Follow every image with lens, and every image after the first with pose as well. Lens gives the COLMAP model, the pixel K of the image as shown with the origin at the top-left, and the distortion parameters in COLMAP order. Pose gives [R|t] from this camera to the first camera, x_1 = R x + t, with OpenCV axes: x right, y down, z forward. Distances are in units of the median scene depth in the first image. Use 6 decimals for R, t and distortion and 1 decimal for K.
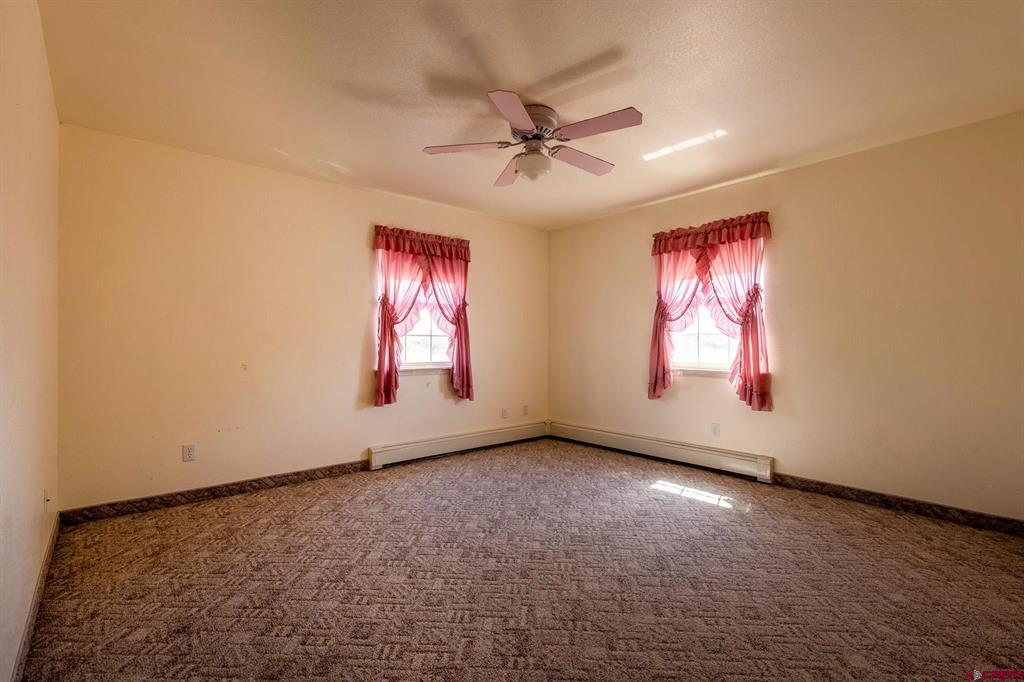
lens RADIAL K [[474.8, 0, 520.2], [0, 474.8, 338.1], [0, 0, 1]] dist [0.002977, 0.000390]
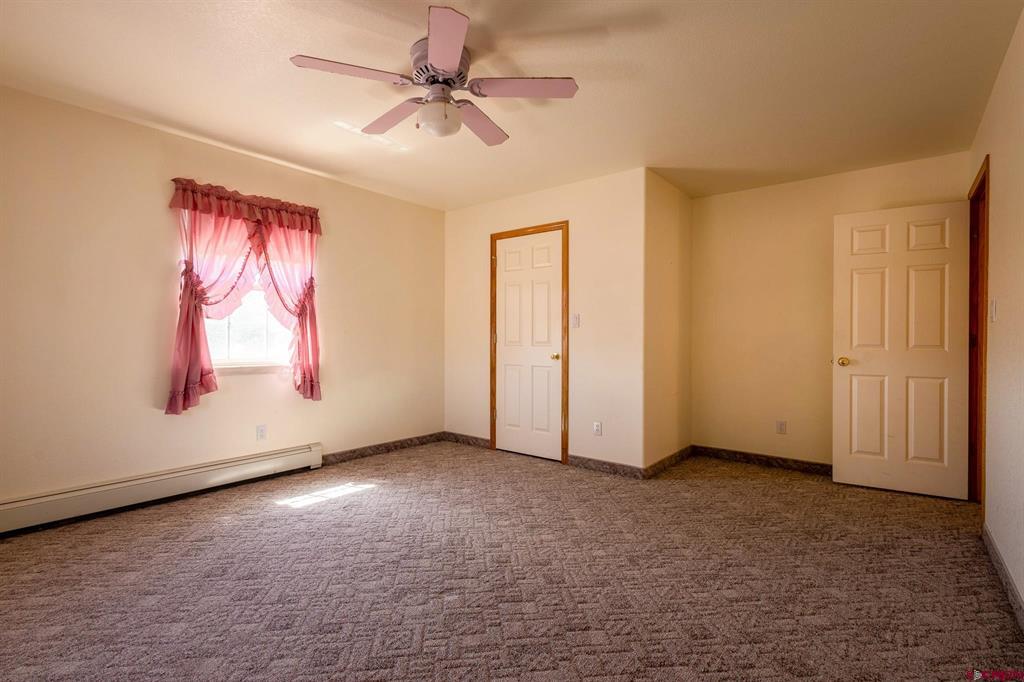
lens RADIAL K [[474.8, 0, 514.8], [0, 474.8, 342.0], [0, 0, 1]] dist [0.002977, 0.000390]
pose [[-0.178594, -0.009345, 0.983878, -0.587011], [-0.018445, 0.999811, 0.006148, 0.010576], [-0.983750, -0.017050, -0.178733, 0.751050]]
